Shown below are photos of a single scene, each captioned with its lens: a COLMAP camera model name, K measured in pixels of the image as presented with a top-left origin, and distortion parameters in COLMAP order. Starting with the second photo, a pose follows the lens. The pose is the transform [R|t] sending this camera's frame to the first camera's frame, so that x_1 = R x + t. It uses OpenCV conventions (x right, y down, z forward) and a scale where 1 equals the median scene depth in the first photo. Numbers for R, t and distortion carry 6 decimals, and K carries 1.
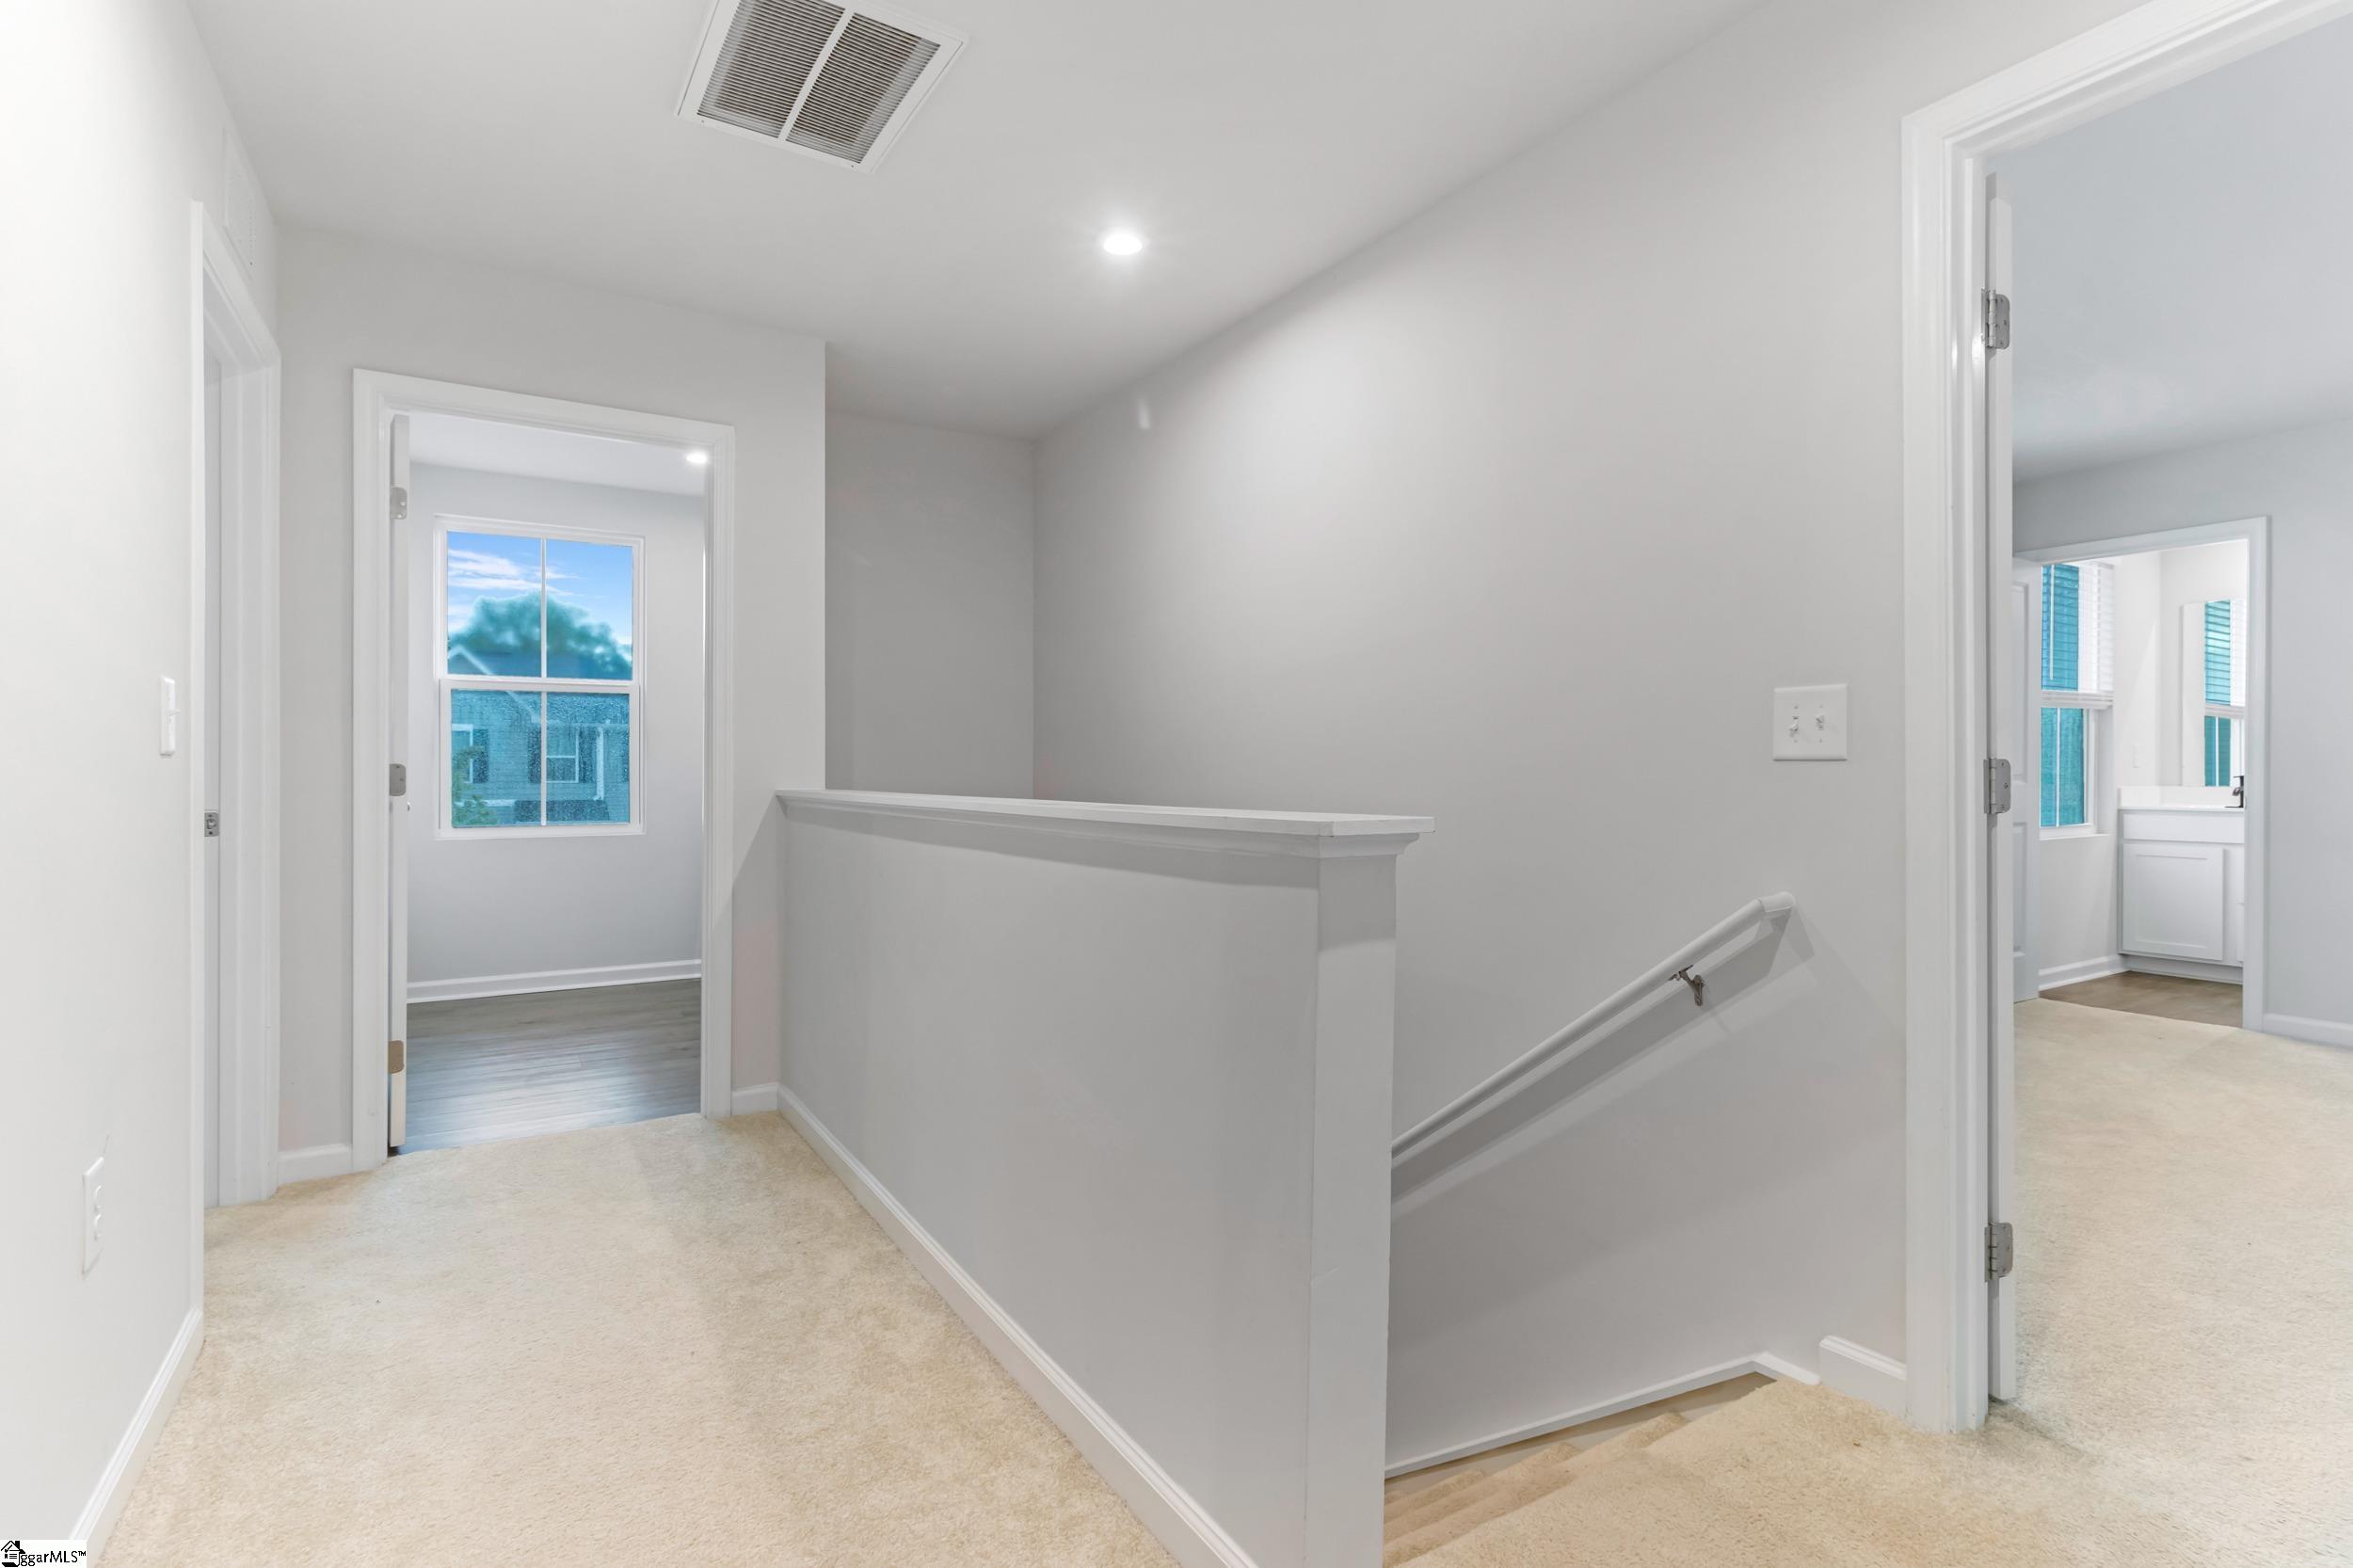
lens RADIAL K [[1133.0, 0, 1184.4], [0, 1133.0, 765.6], [0, 0, 1]] dist [0.009704, -0.000302]
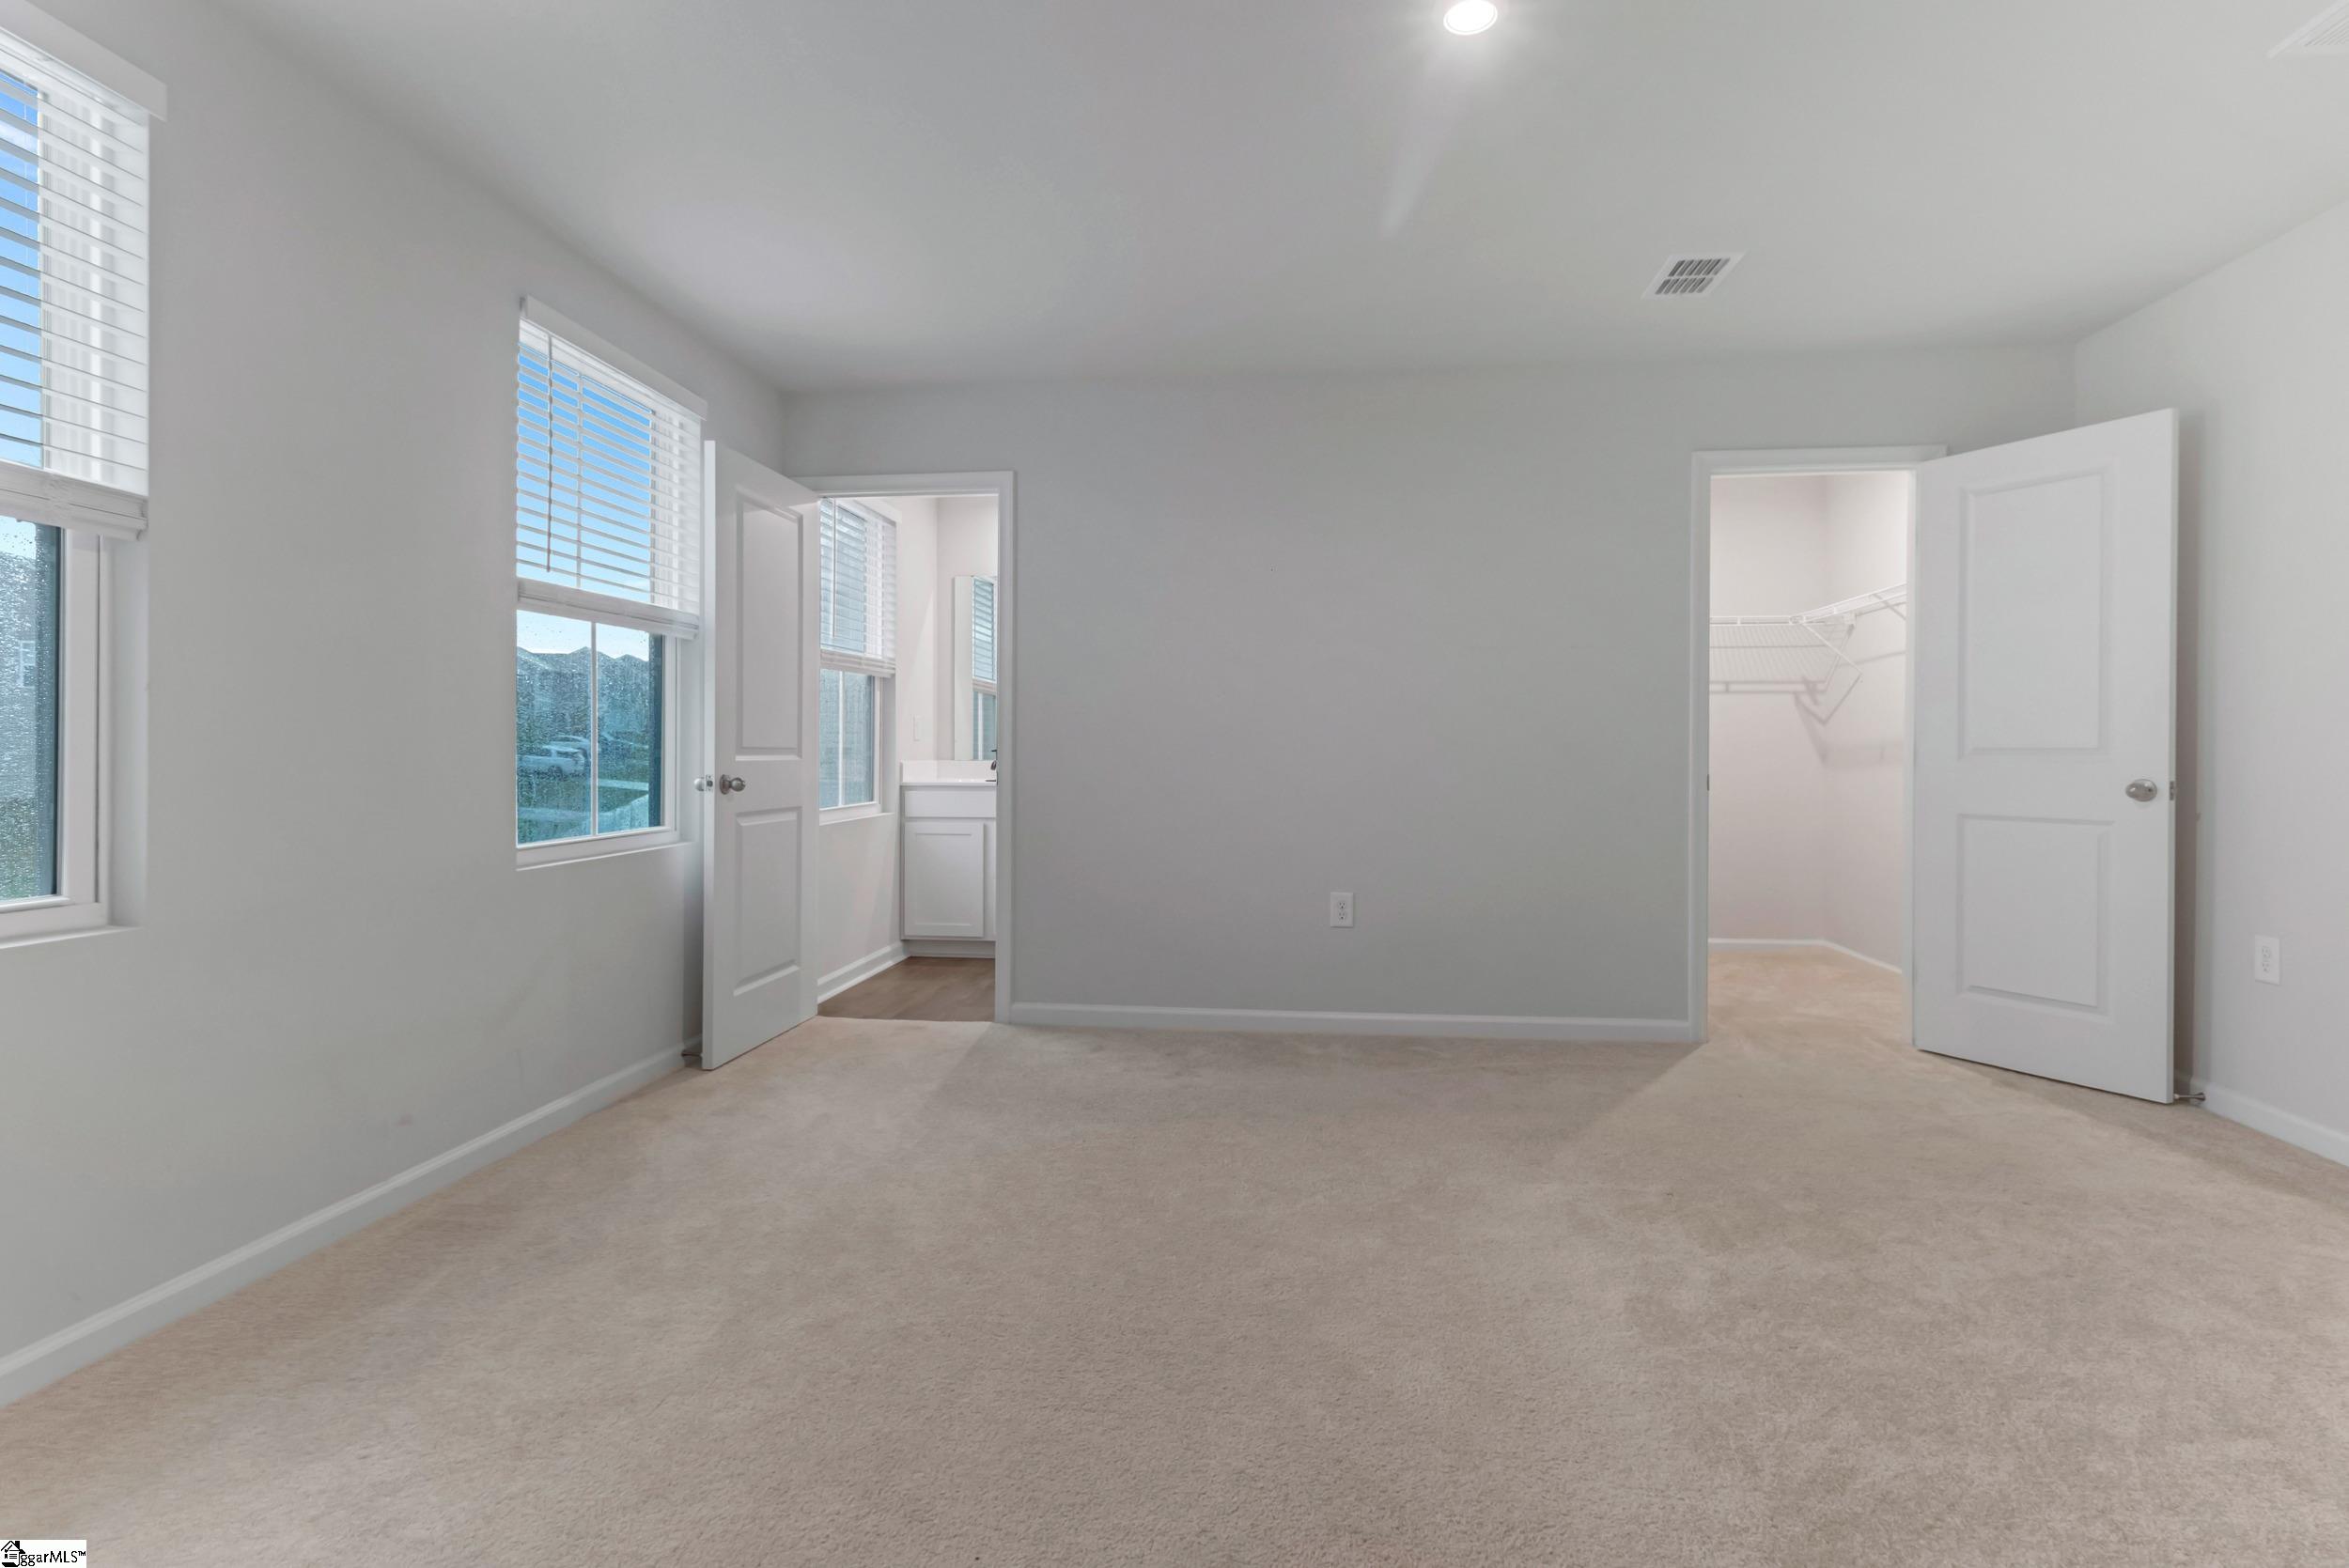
lens RADIAL K [[1131.0, 0, 1177.9], [0, 1131.0, 763.3], [0, 0, 1]] dist [0.009704, -0.000302]
pose [[0.623589, -0.007026, 0.781721, 0.241094], [0.001021, 0.999966, 0.008173, 0.012906], [-0.781752, -0.004299, 0.623575, 0.249523]]
